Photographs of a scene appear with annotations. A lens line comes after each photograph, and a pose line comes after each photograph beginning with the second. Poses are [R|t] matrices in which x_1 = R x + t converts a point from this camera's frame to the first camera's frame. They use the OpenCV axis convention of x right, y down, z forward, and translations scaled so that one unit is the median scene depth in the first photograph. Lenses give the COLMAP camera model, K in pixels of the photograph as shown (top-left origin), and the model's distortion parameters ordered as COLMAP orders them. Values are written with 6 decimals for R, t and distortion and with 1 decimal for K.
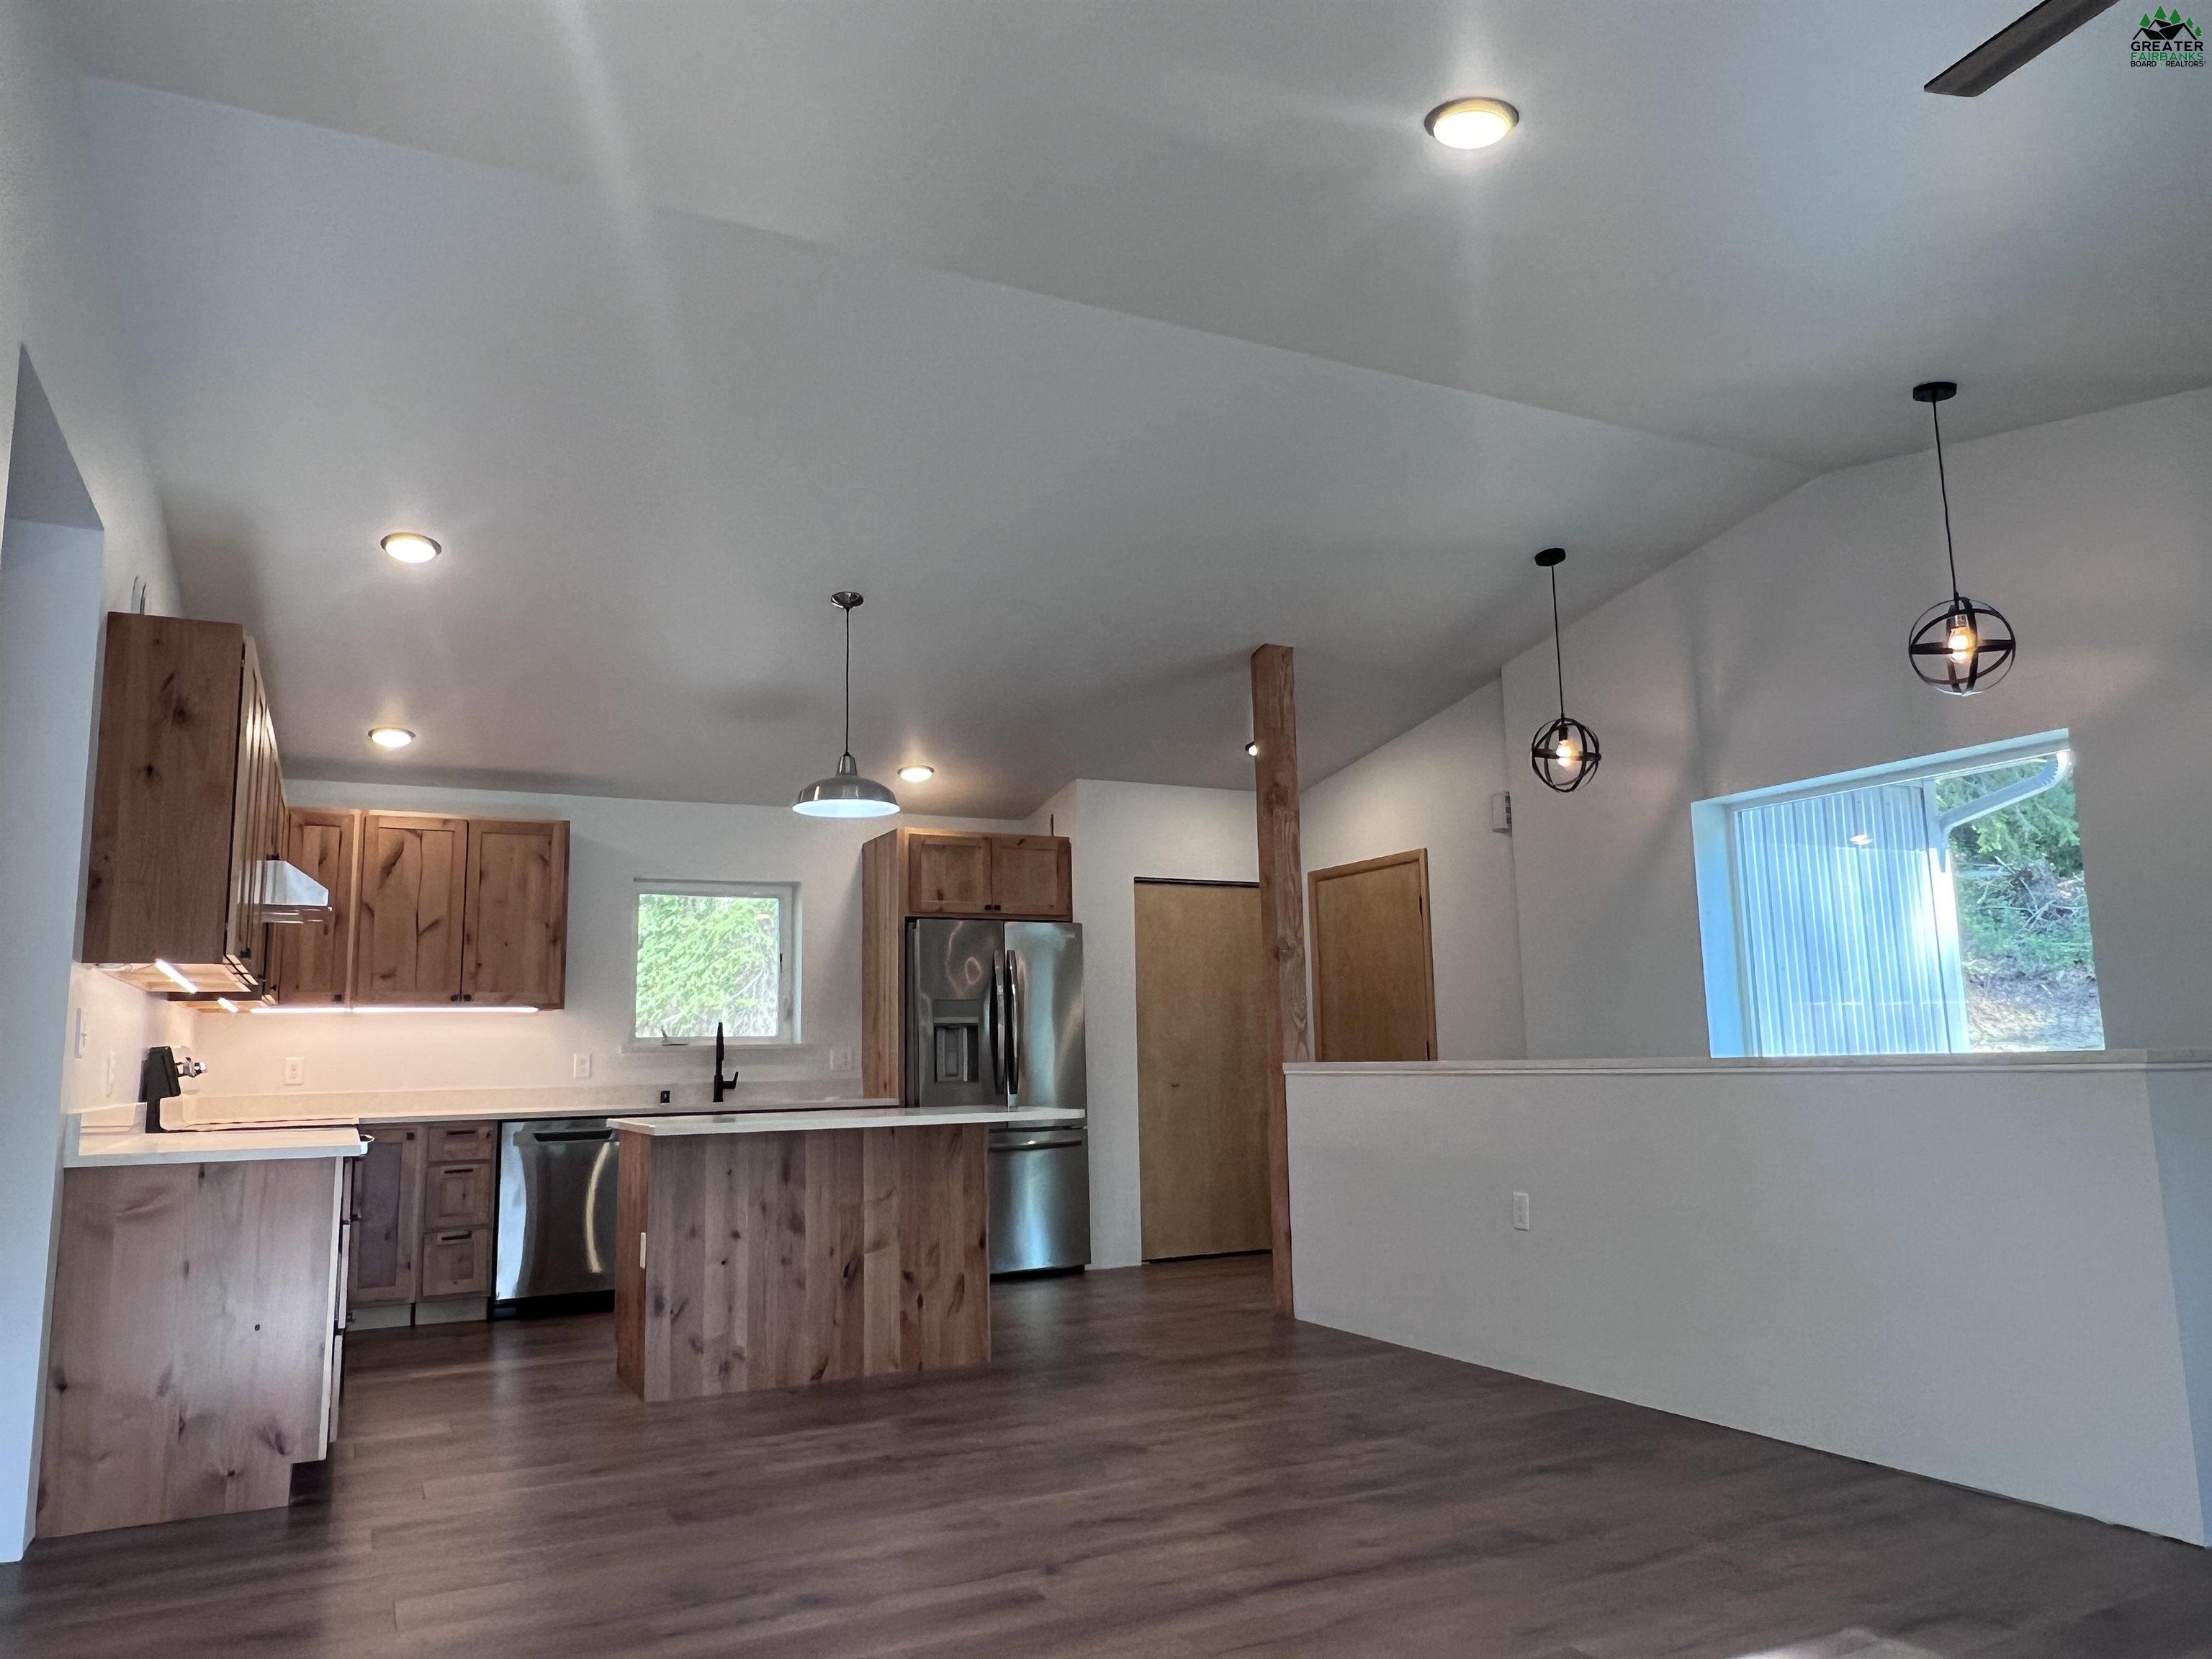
lens RADIAL K [[1508.0, 0, 1106.0], [0, 1508.0, 829.5], [0, 0, 1]] dist [-0.001455, -0.004128]
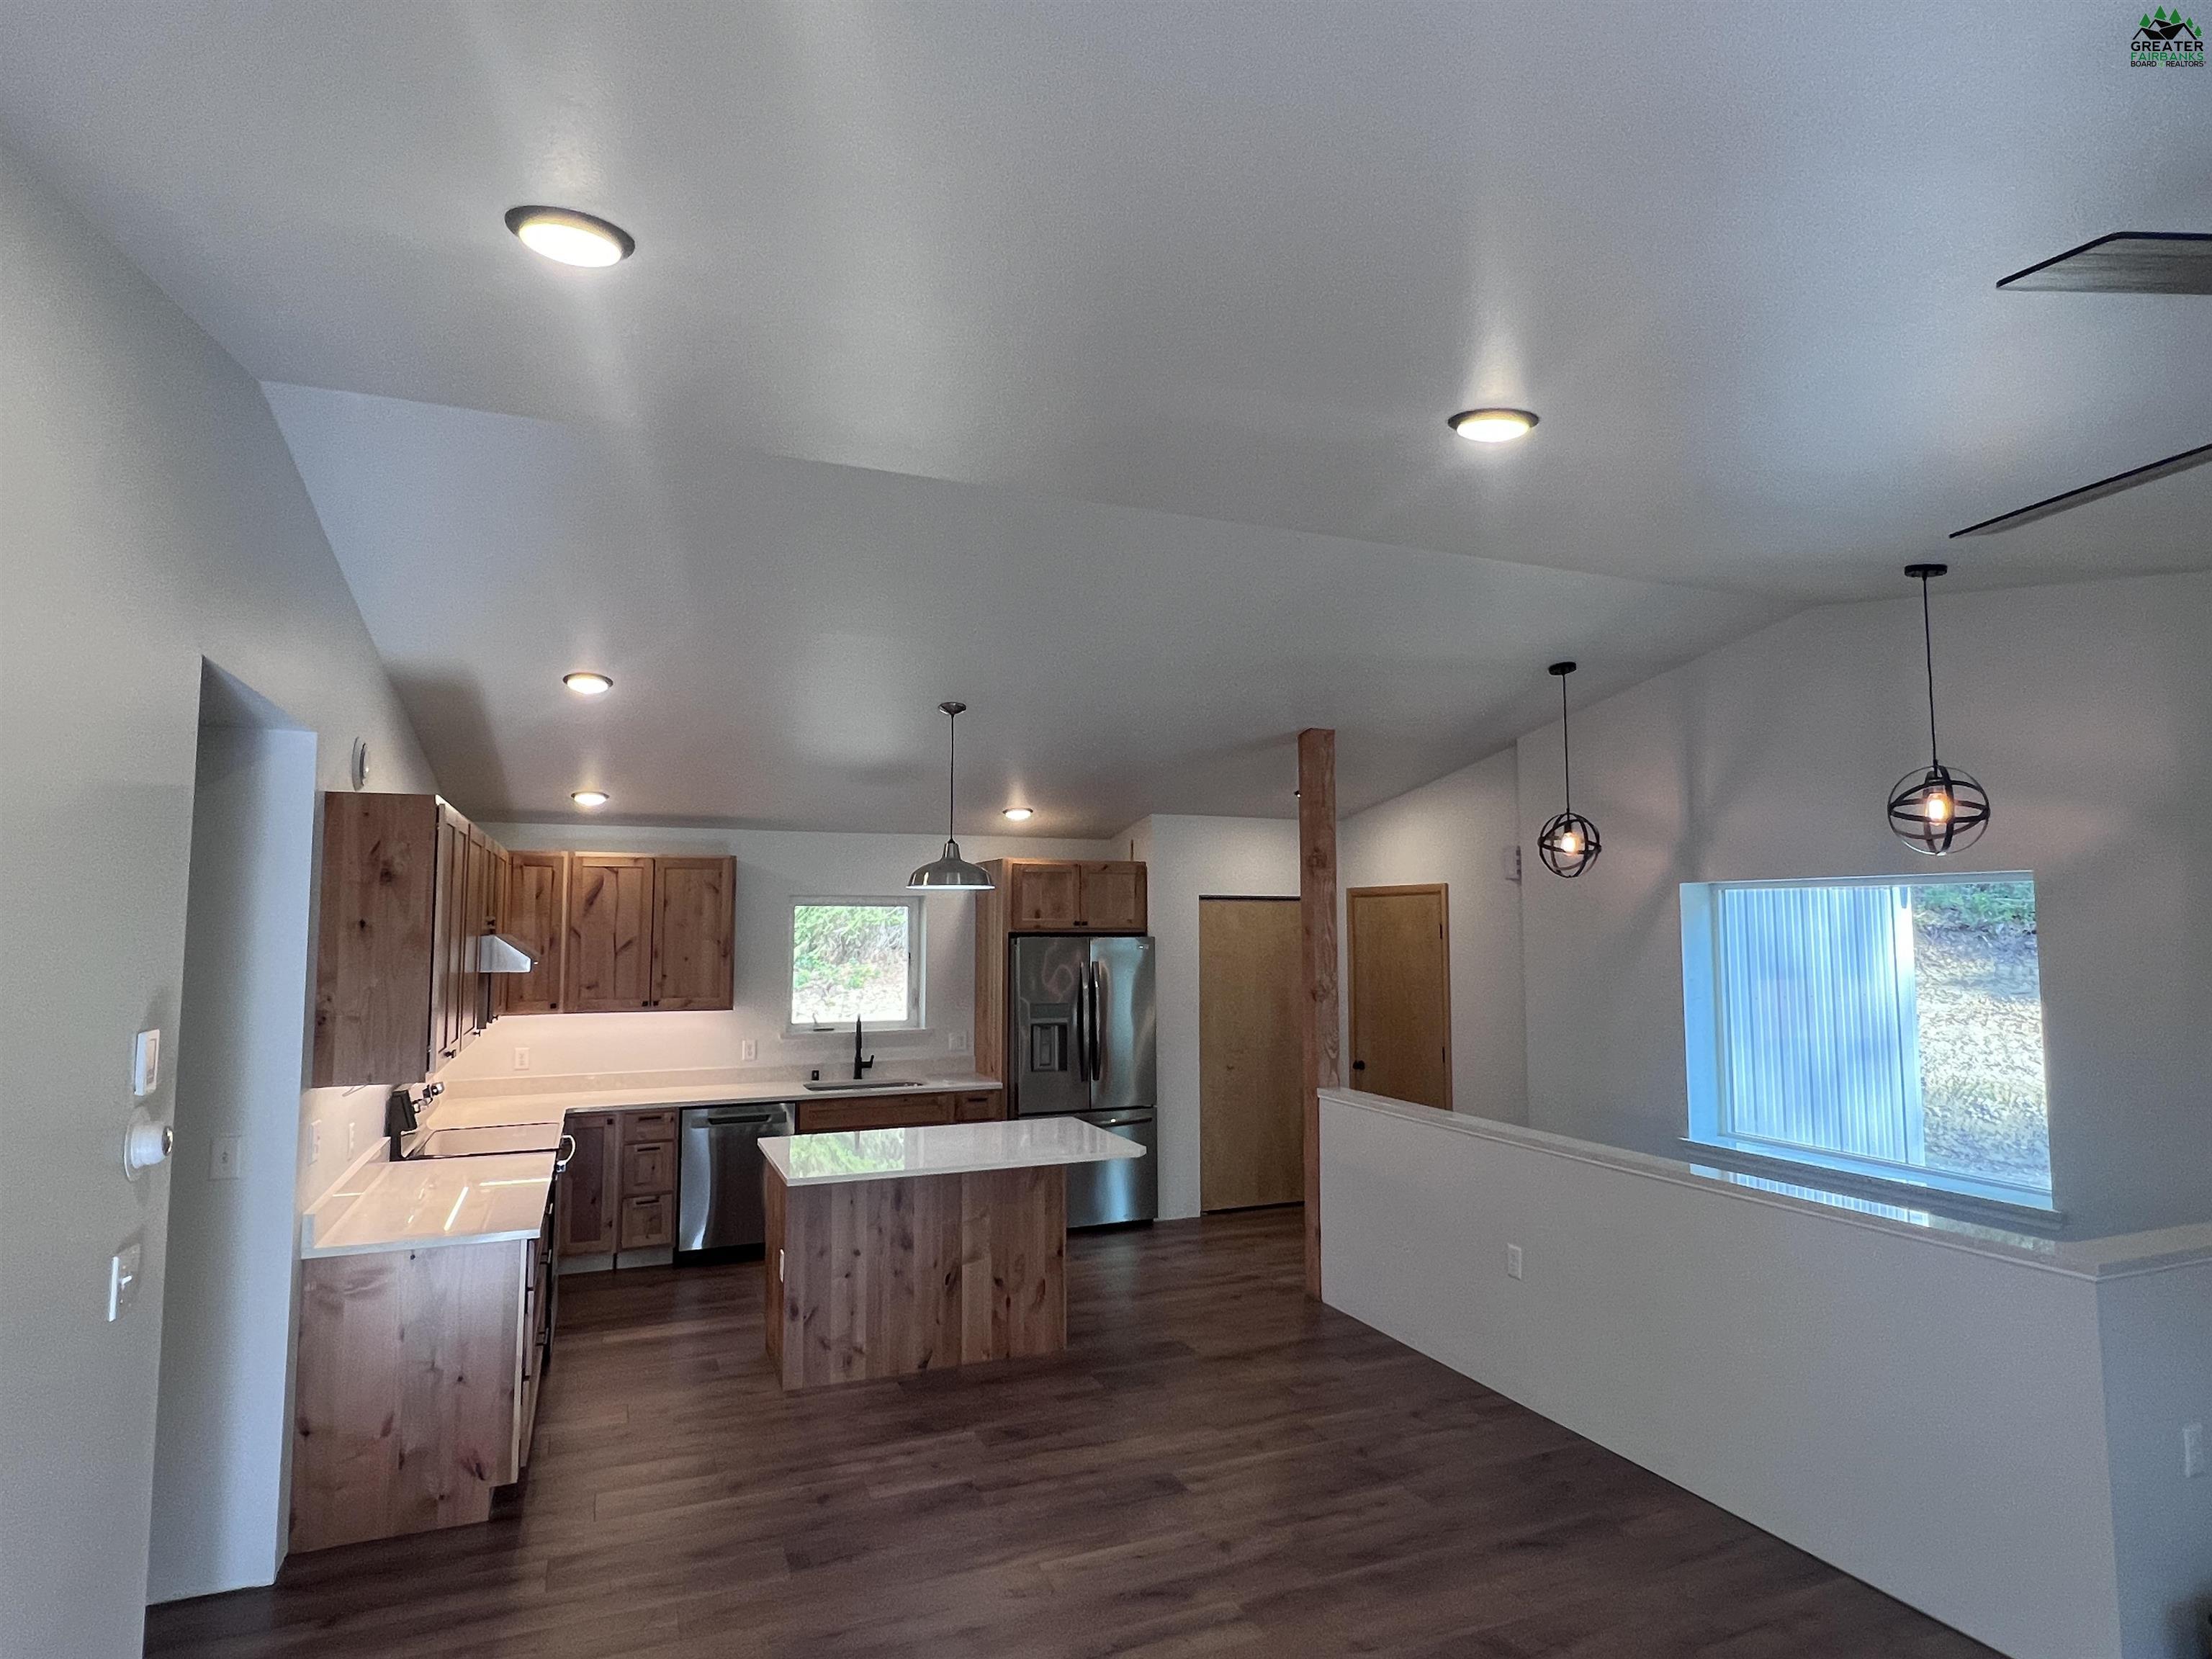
lens RADIAL K [[1210.1, 0, 1106.0], [0, 1210.1, 829.5], [0, 0, 1]] dist [-0.003898, -0.000353]
pose [[0.997277, 0.014199, -0.072370, 0.018068], [-0.008933, 0.997324, 0.072566, -0.121559], [0.073207, -0.071722, 0.994734, 0.054618]]
